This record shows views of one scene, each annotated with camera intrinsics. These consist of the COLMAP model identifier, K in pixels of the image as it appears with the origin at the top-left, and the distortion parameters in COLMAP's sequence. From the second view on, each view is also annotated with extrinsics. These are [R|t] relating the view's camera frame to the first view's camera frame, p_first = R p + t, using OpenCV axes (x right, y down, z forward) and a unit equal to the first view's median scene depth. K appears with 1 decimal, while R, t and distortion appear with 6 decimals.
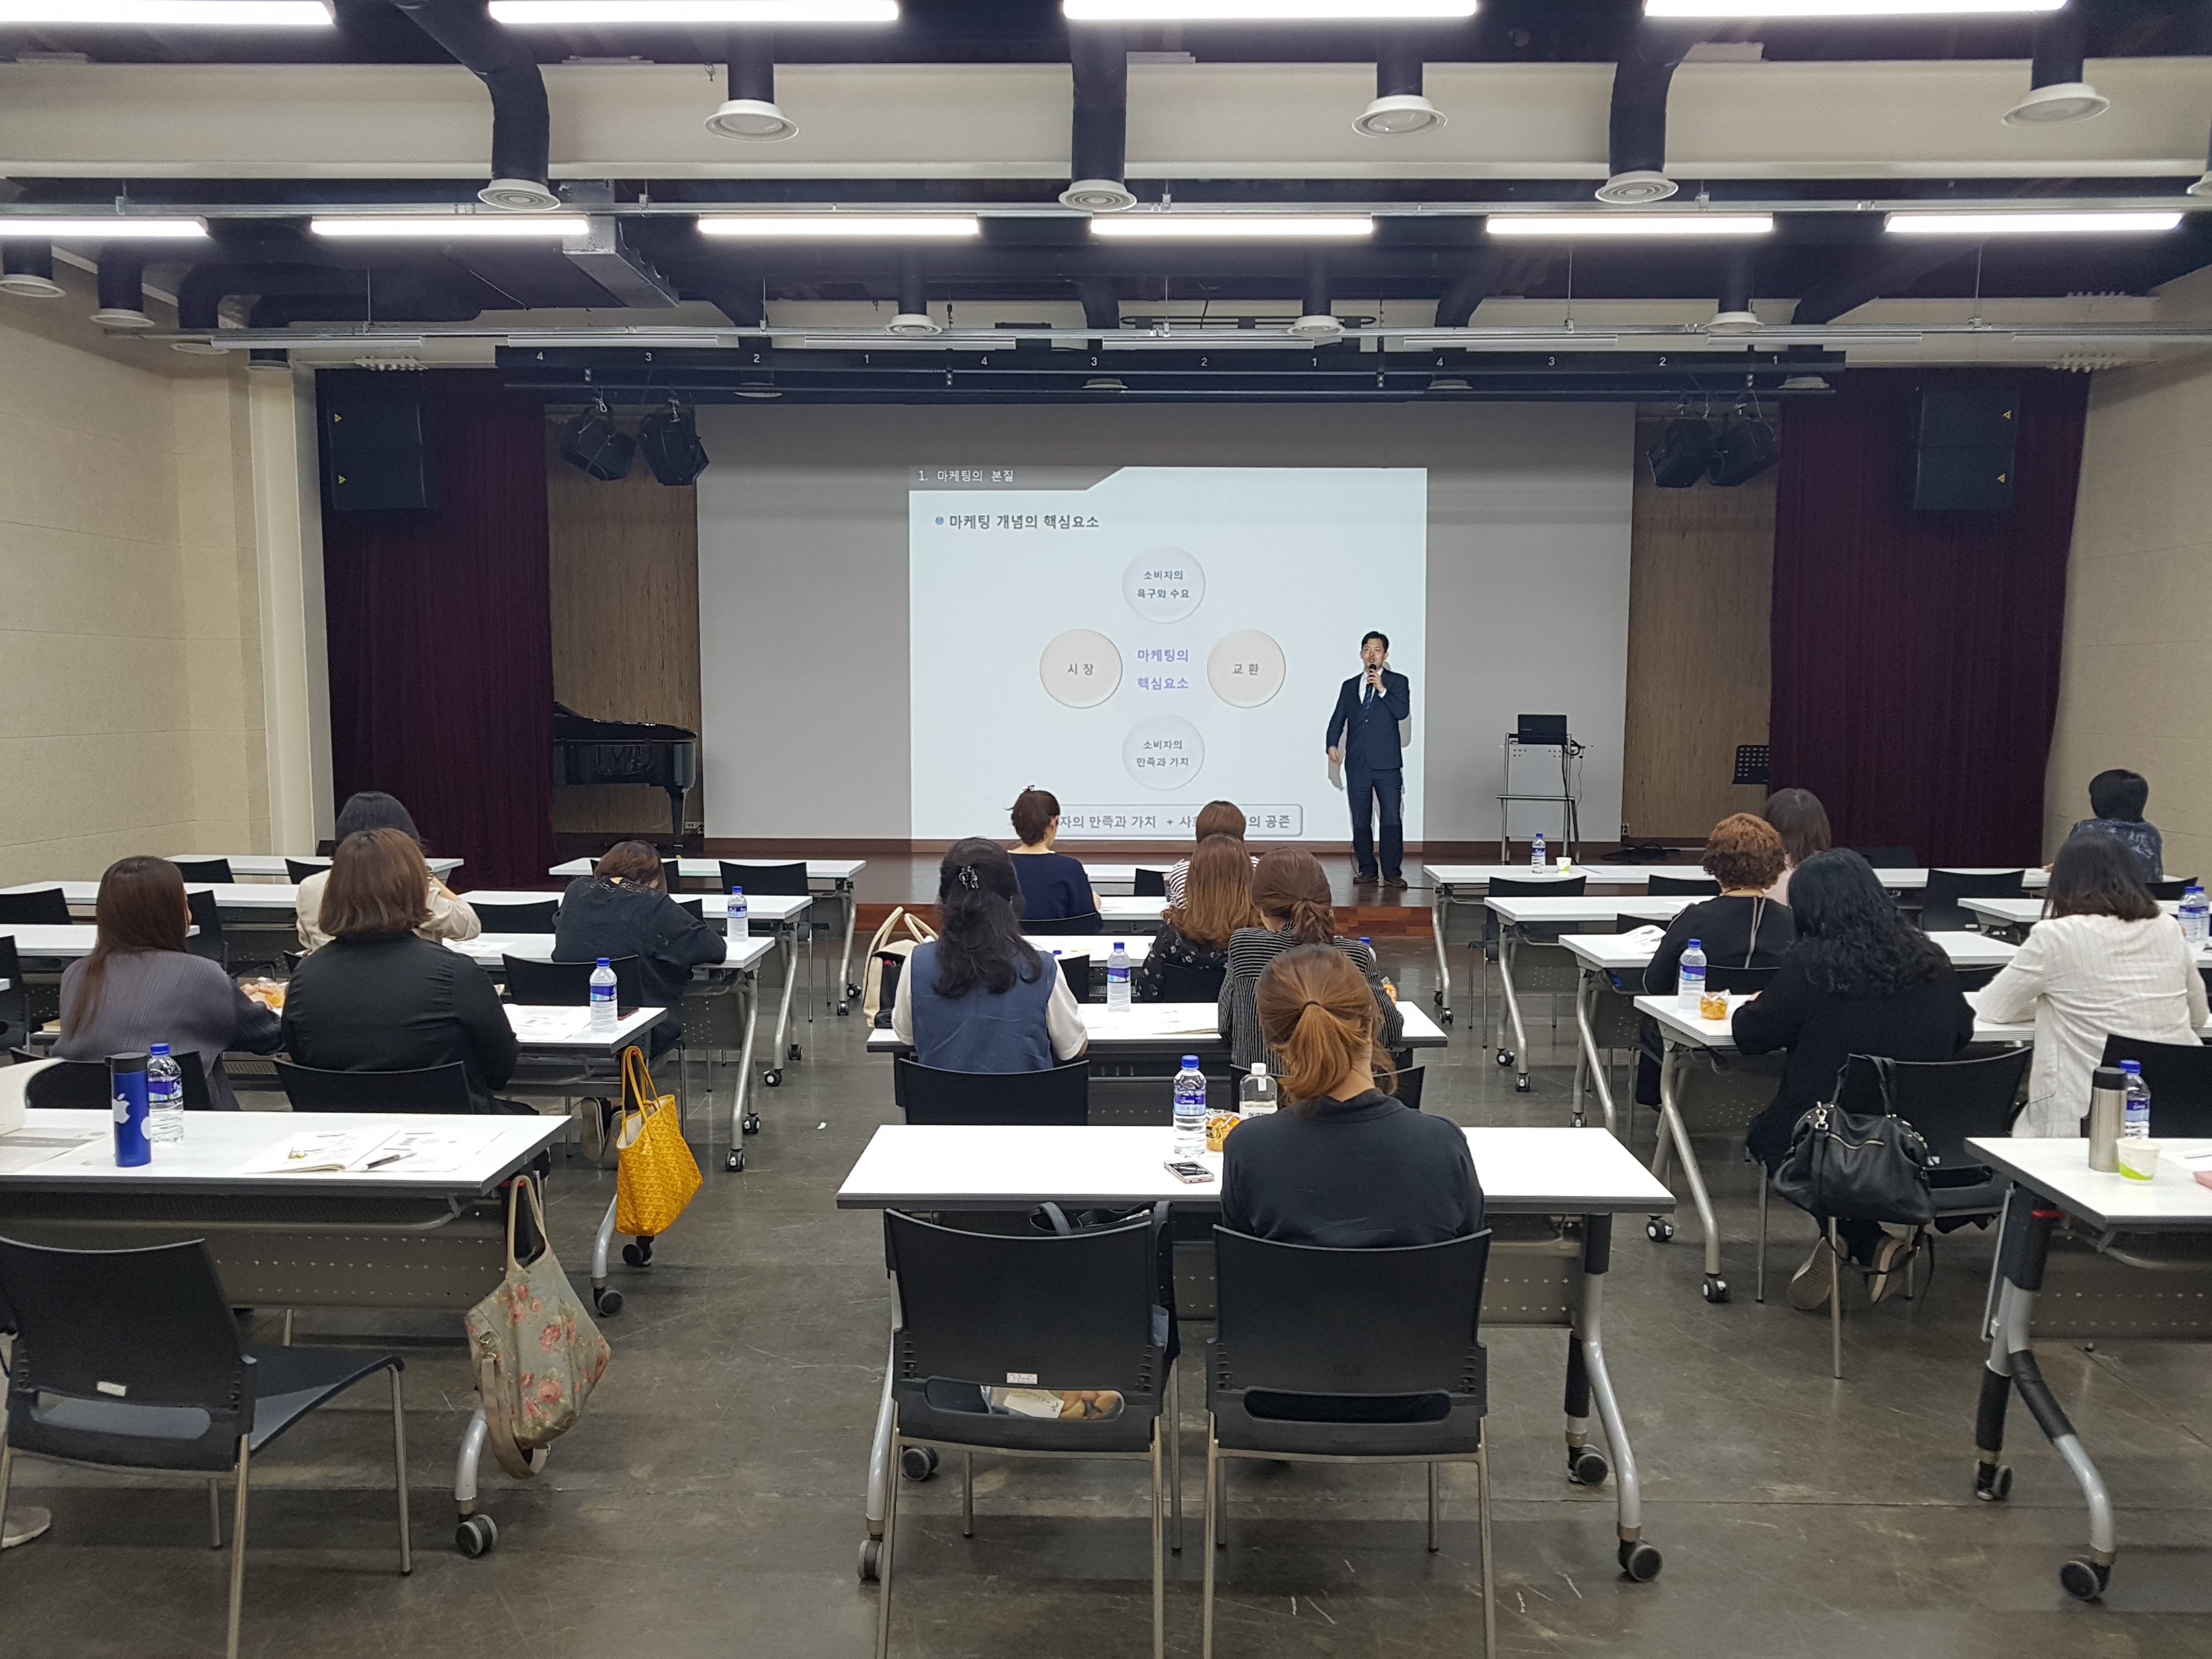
lens RADIAL K [[1703.0, 0, 1106.0], [0, 1703.0, 829.5], [0, 0, 1]] dist [-0.013388, 0.002200]
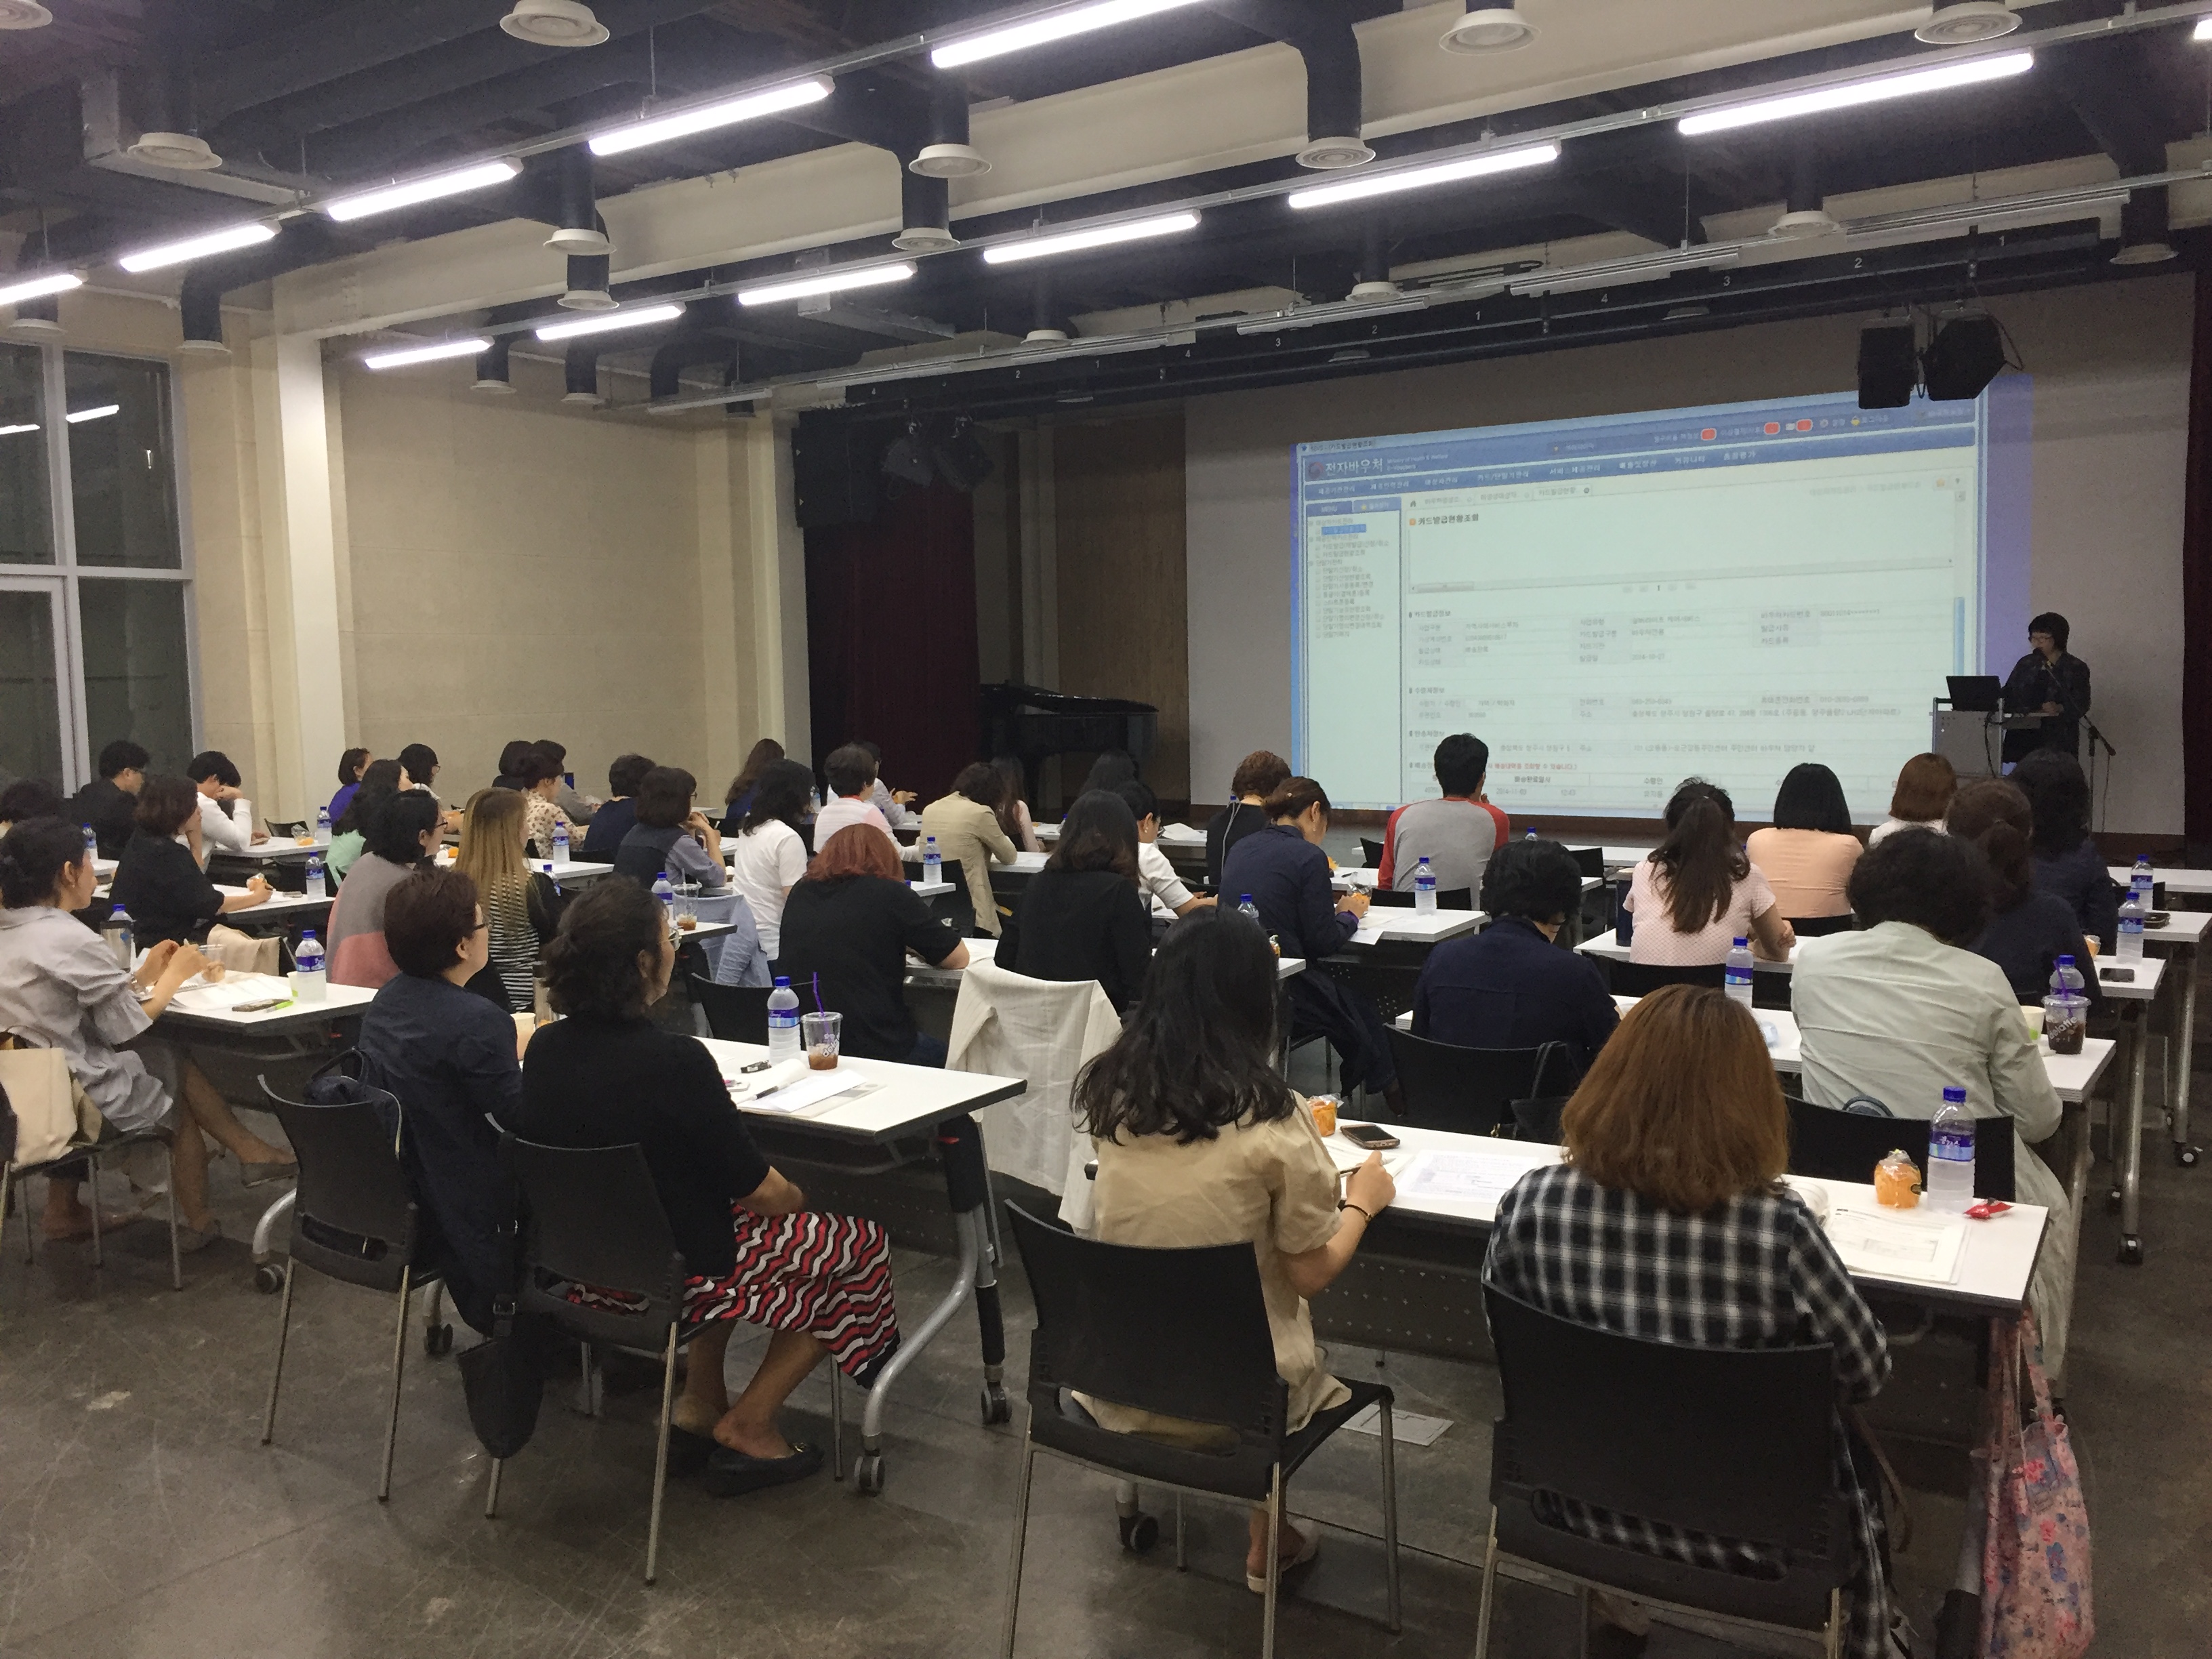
lens RADIAL K [[1806.3, 0, 1106.0], [0, 1806.3, 829.5], [0, 0, 1]] dist [0.011704, -0.051148]
pose [[0.848137, 0.022762, -0.529287, 0.417685], [-0.013020, 0.999670, 0.022126, -0.006164], [0.529617, -0.011874, 0.848154, 0.024804]]
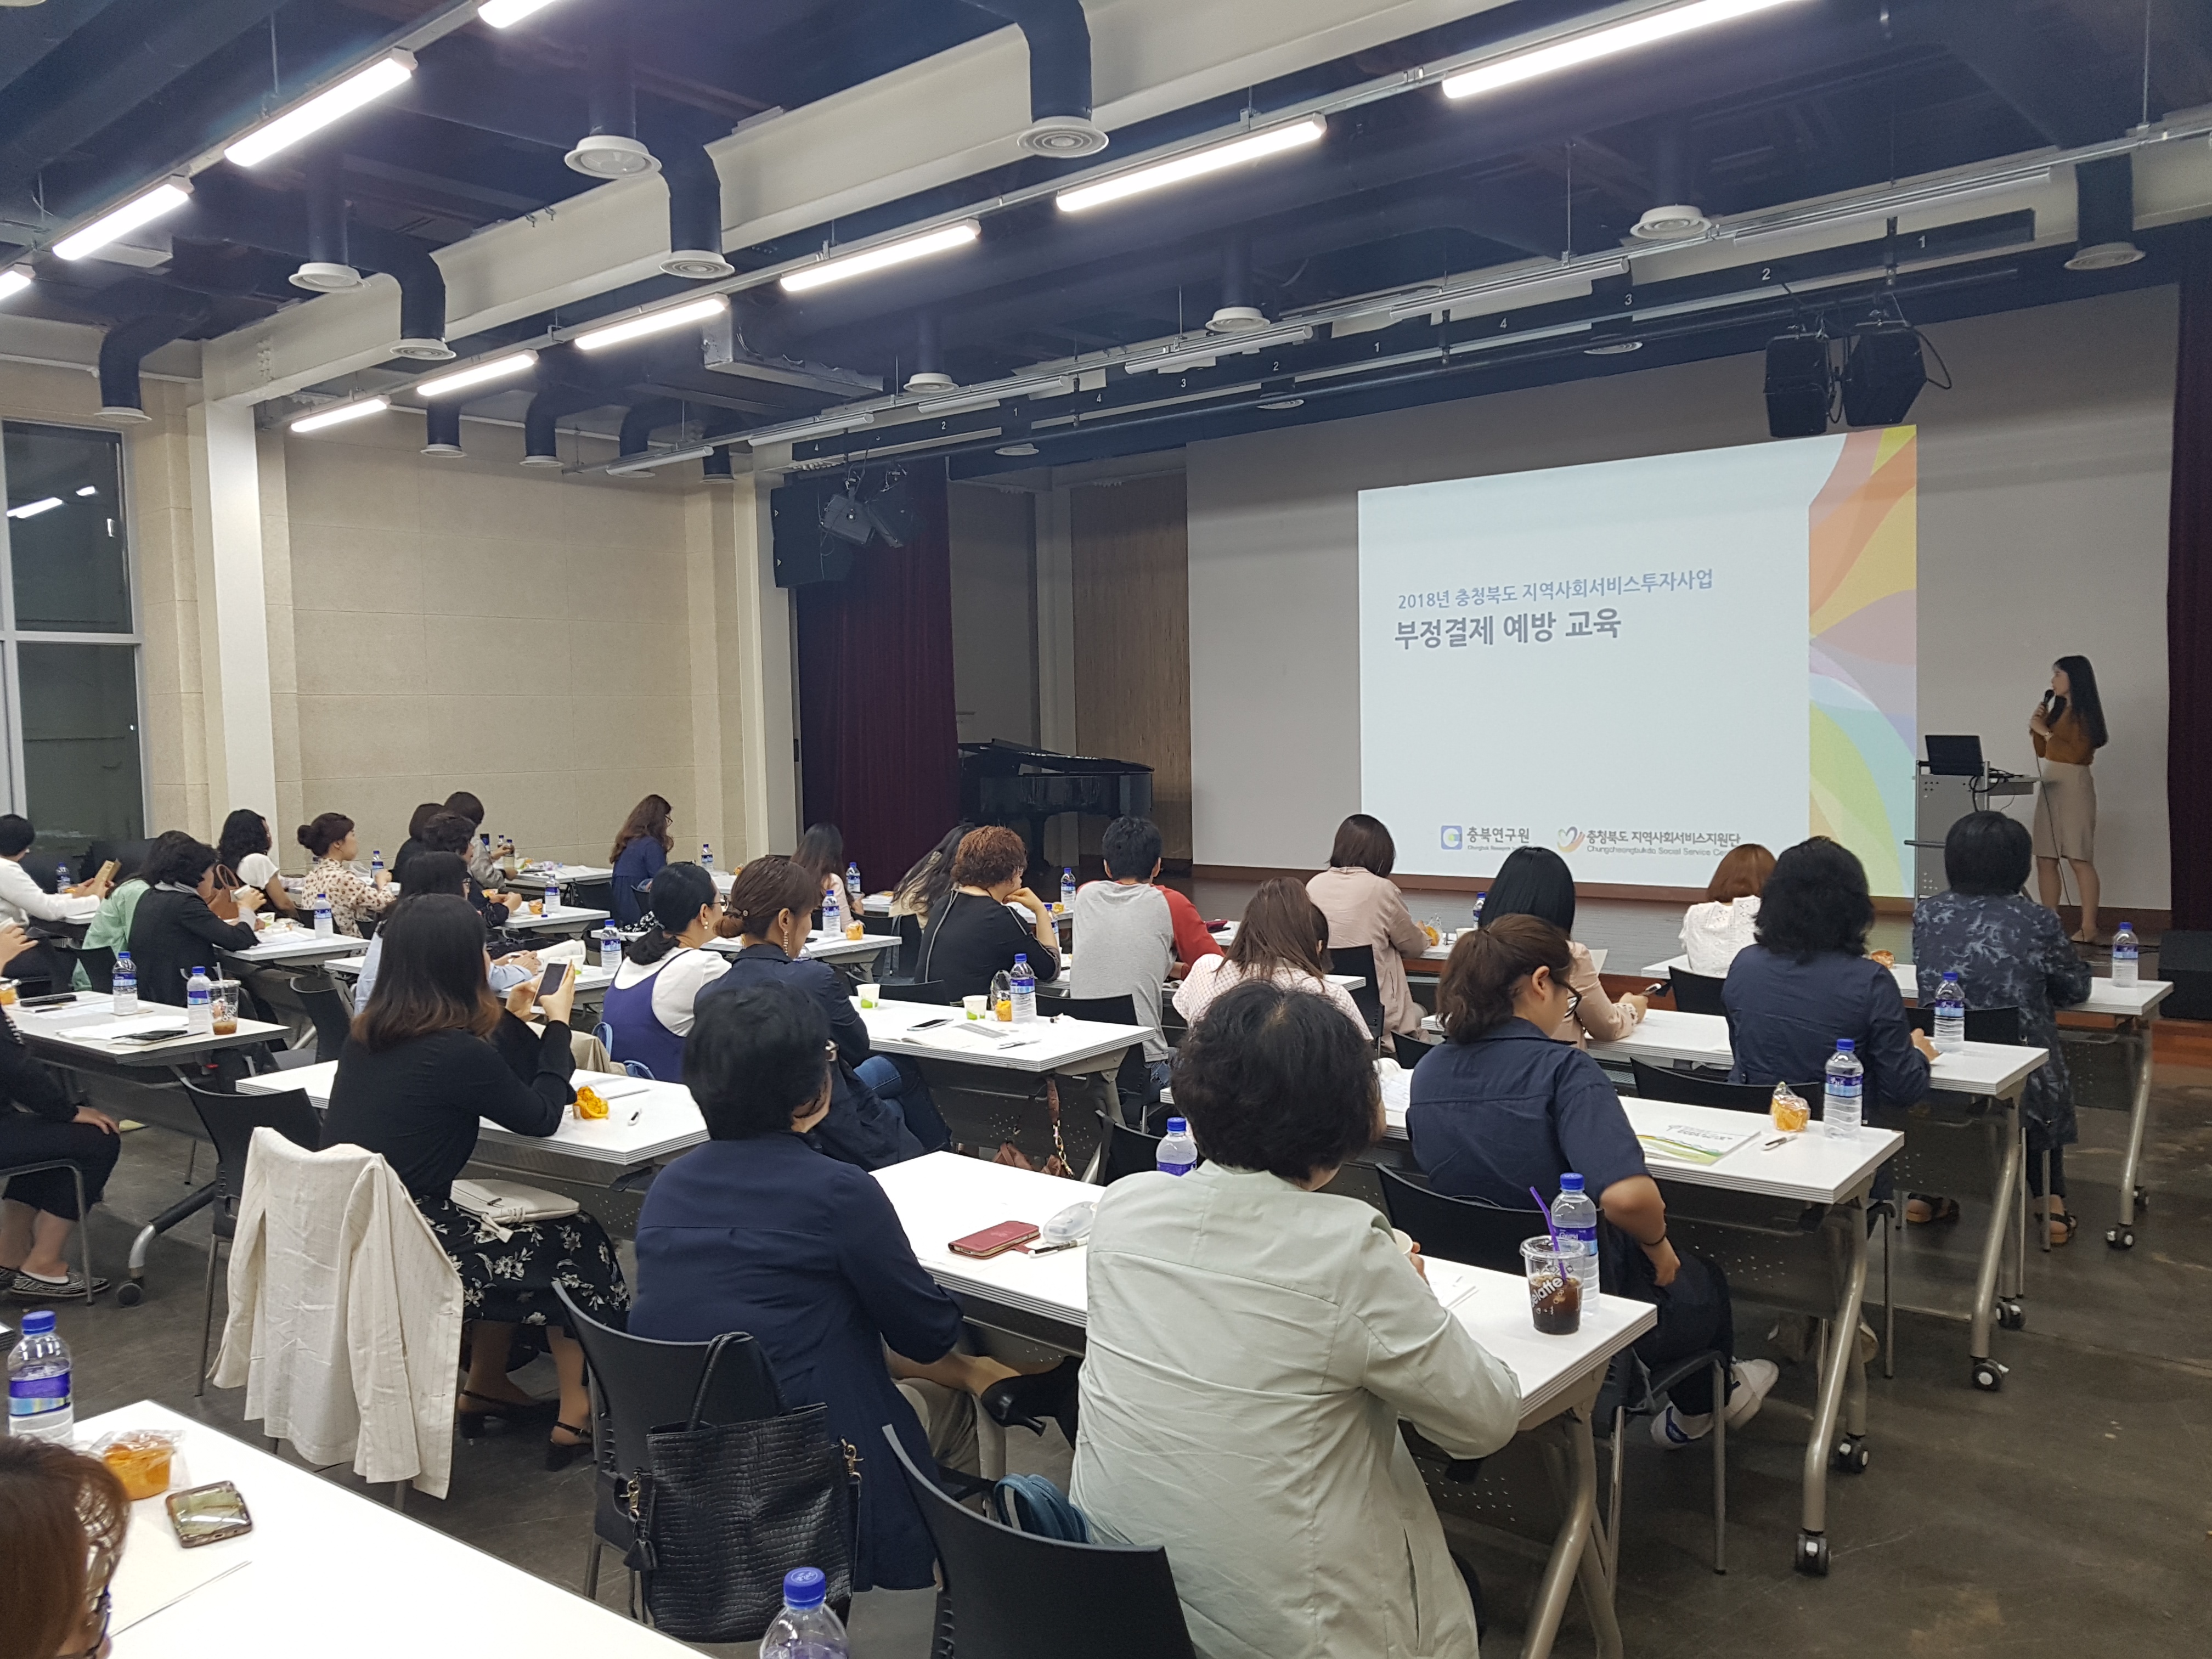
lens RADIAL K [[1698.2, 0, 1106.0], [0, 1698.2, 829.5], [0, 0, 1]] dist [-0.043614, 0.001138]
pose [[0.794172, 0.011294, -0.607588, 0.465918], [-0.018990, 0.999800, -0.006237, -0.015084], [0.607396, 0.016492, 0.794228, 0.192943]]
